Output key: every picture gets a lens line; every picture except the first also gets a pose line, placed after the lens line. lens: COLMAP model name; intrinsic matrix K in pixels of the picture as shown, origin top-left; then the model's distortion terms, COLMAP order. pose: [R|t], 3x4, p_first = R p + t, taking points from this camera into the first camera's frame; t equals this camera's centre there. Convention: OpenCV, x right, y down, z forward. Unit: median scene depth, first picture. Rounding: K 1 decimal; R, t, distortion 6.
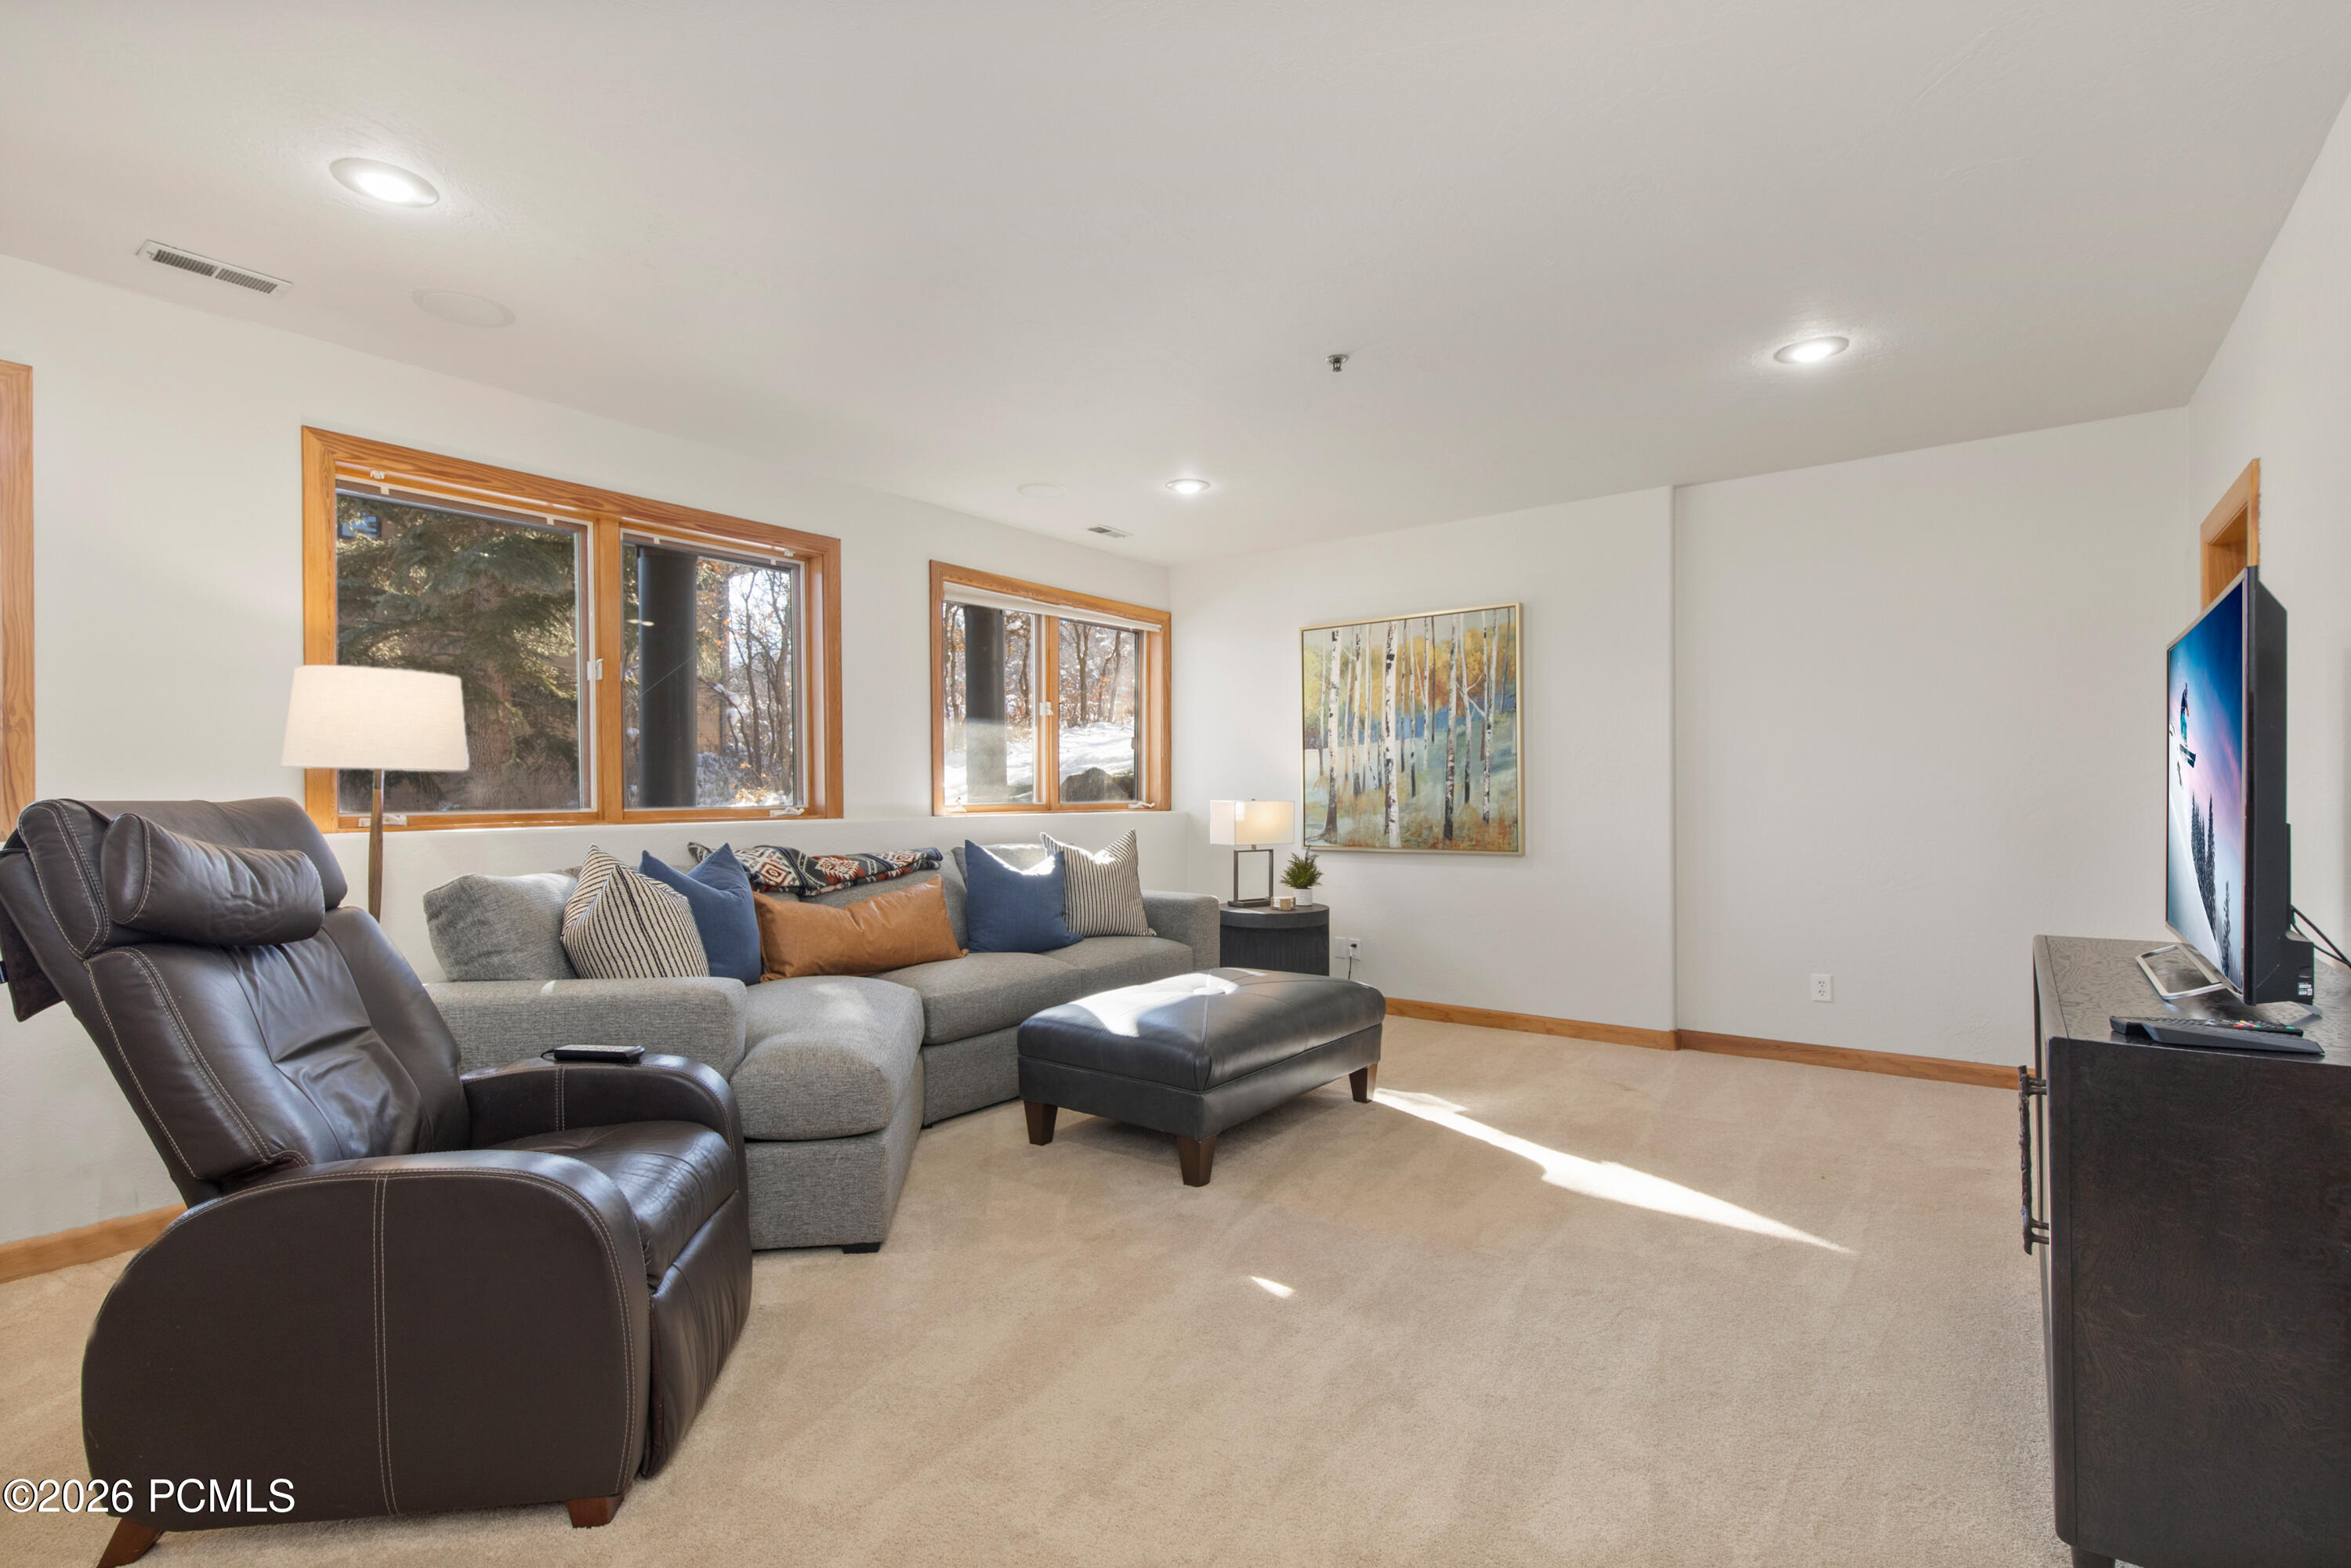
lens RADIAL K [[1073.3, 0, 1163.8], [0, 1073.3, 787.7], [0, 0, 1]] dist [0.004832, -0.000700]
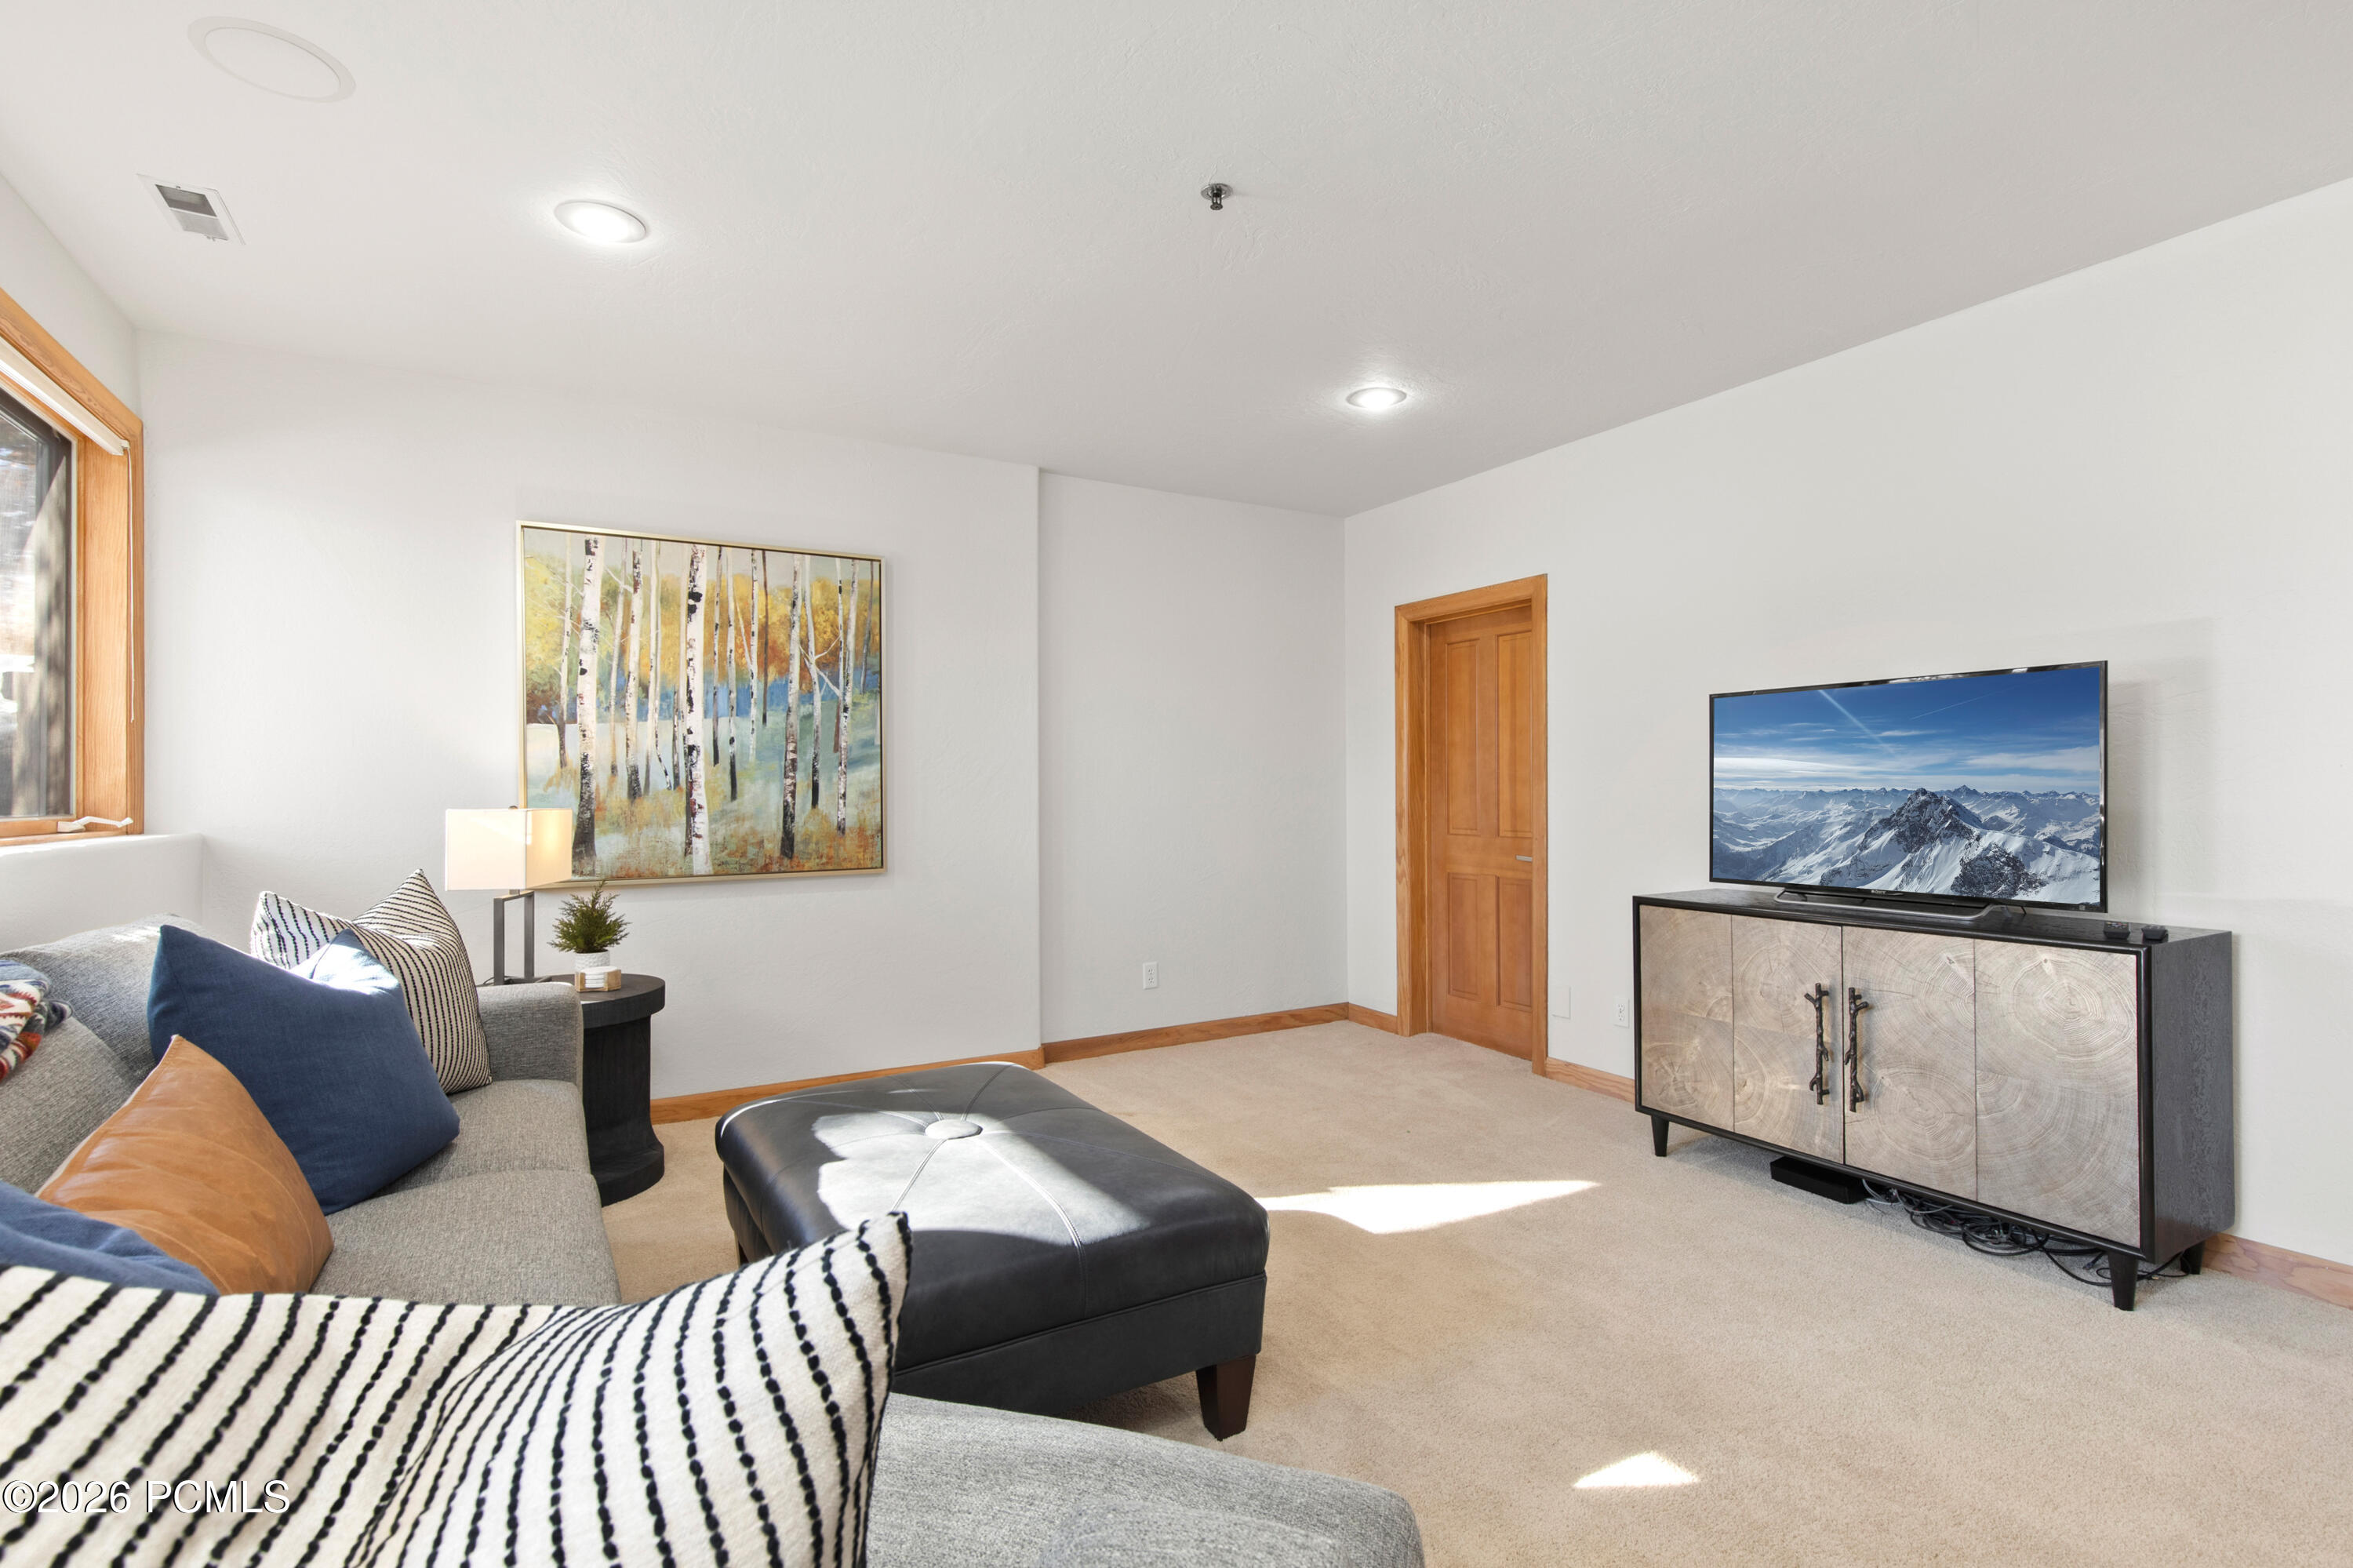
lens RADIAL K [[1074.2, 0, 1169.1], [0, 1074.2, 787.4], [0, 0, 1]] dist [0.004832, -0.000700]
pose [[0.402537, 0.005340, 0.915388, -0.295680], [-0.000337, 0.999984, -0.005685, 0.003724], [-0.915403, 0.001980, 0.402533, 0.451718]]
